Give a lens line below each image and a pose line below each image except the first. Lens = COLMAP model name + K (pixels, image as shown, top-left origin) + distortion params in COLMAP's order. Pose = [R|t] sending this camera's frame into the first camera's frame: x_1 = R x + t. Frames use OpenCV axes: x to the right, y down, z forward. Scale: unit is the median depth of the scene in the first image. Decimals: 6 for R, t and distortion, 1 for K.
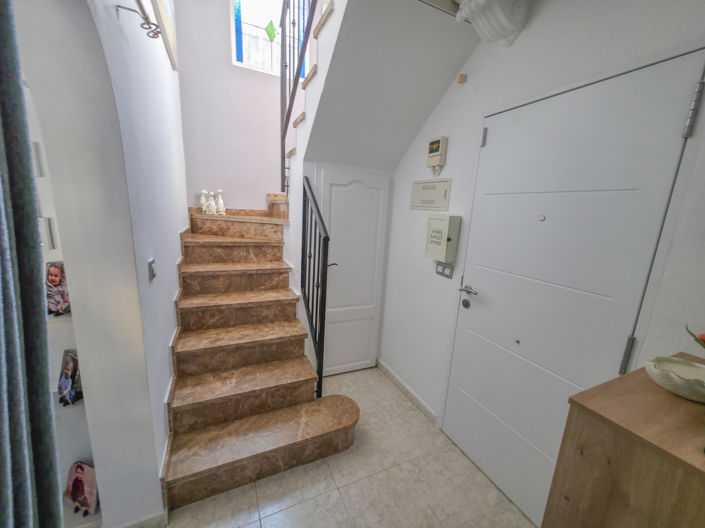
lens RADIAL K [[280.9, 0, 353.7], [0, 280.9, 267.5], [0, 0, 1]] dist [-0.000938, 0.000046]
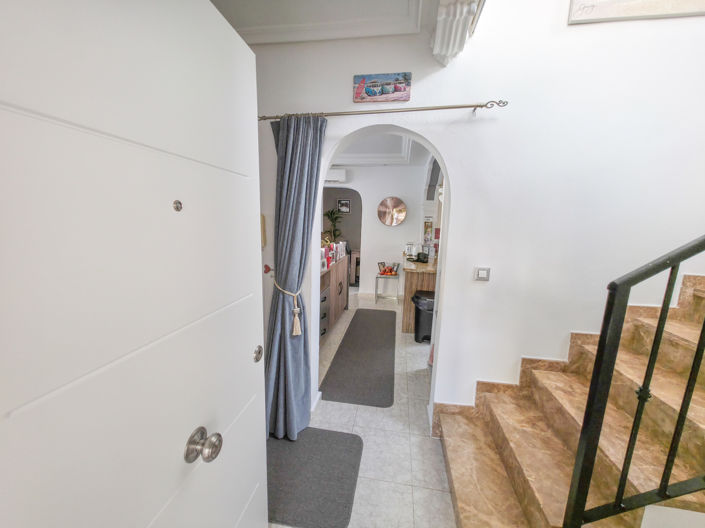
lens RADIAL K [[280.9, 0, 353.7], [0, 280.9, 267.5], [0, 0, 1]] dist [-0.000938, 0.000046]
pose [[-0.558828, 0.075551, -0.825835, 0.555341], [-0.224061, 0.945049, 0.238076, -0.152822], [0.798441, 0.318081, -0.511192, 0.875554]]
